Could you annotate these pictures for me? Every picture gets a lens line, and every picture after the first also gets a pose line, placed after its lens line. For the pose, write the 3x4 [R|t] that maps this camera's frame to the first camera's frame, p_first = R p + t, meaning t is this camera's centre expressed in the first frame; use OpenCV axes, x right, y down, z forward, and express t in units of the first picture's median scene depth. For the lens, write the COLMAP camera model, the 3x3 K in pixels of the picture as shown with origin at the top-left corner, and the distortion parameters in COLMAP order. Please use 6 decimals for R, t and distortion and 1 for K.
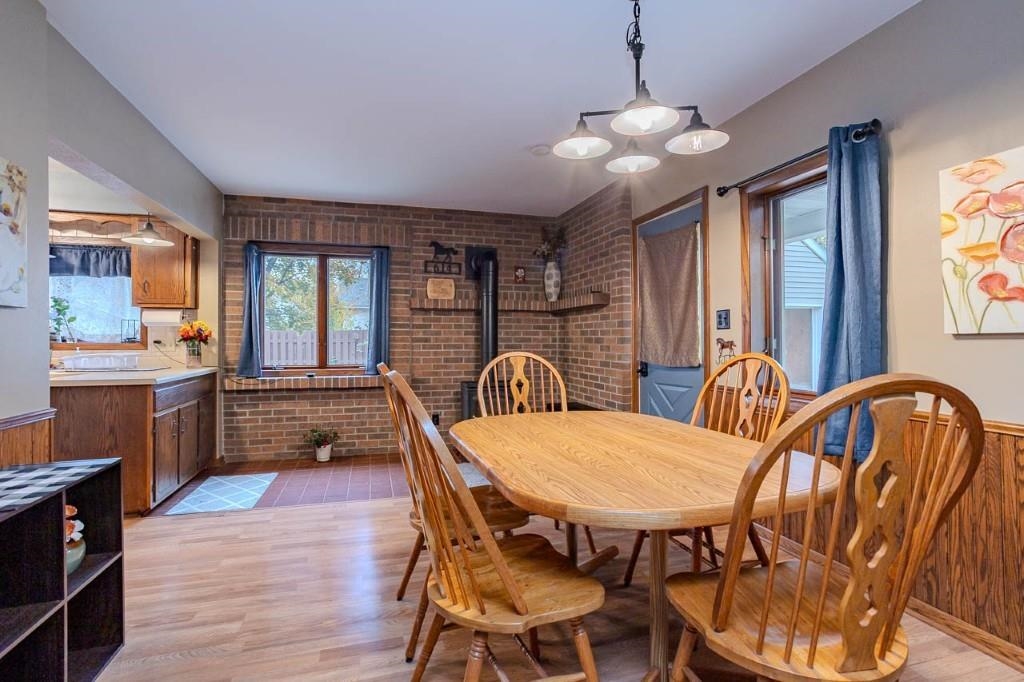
lens RADIAL K [[498.2, 0, 508.5], [0, 498.2, 337.7], [0, 0, 1]] dist [-0.049776, 0.031554]
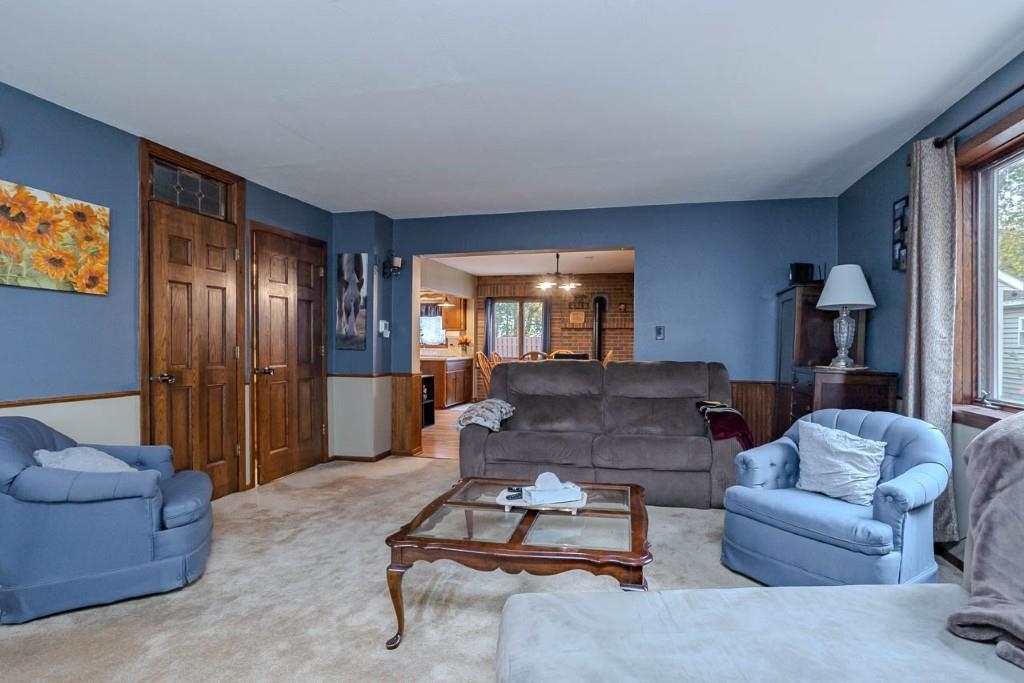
lens RADIAL K [[498.2, 0, 508.5], [0, 498.2, 338.2], [0, 0, 1]] dist [-0.049776, 0.031554]
pose [[0.853225, 0.000965, -0.521543, 0.697658], [-0.004287, 0.999977, -0.005163, -0.010827], [0.521526, 0.006641, 0.853210, -0.812497]]
